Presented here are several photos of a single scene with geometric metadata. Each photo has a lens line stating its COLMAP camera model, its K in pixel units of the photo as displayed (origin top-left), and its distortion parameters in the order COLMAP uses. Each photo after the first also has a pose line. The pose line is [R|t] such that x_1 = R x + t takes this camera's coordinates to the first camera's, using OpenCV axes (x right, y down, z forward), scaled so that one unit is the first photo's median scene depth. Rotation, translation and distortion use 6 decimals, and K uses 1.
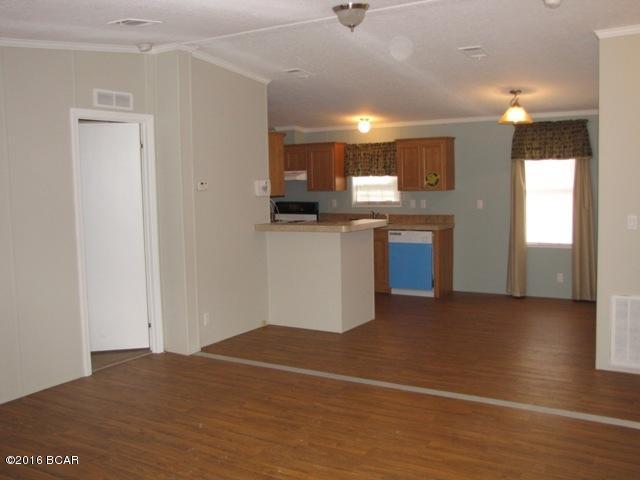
lens RADIAL K [[647.5, 0, 319.8], [0, 647.5, 229.8], [0, 0, 1]] dist [-0.059645, -0.003877]
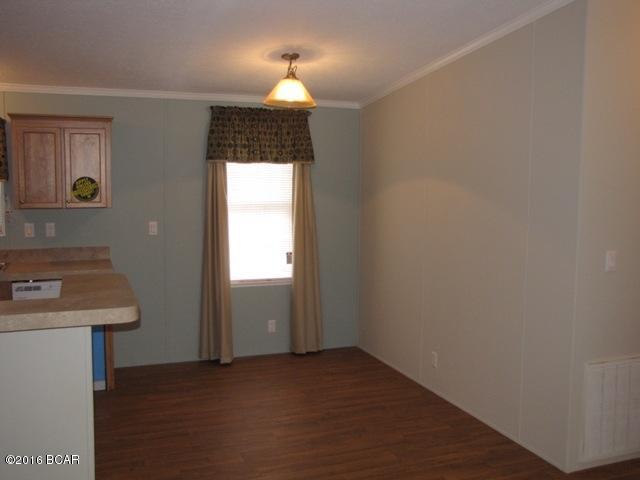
lens RADIAL K [[647.5, 0, 319.8], [0, 647.5, 229.8], [0, 0, 1]] dist [-0.059645, -0.003877]
pose [[0.597752, -0.037353, 0.800810, -0.174292], [0.044012, 0.998936, 0.013742, -0.041650], [-0.800472, 0.027031, 0.598760, 0.514270]]
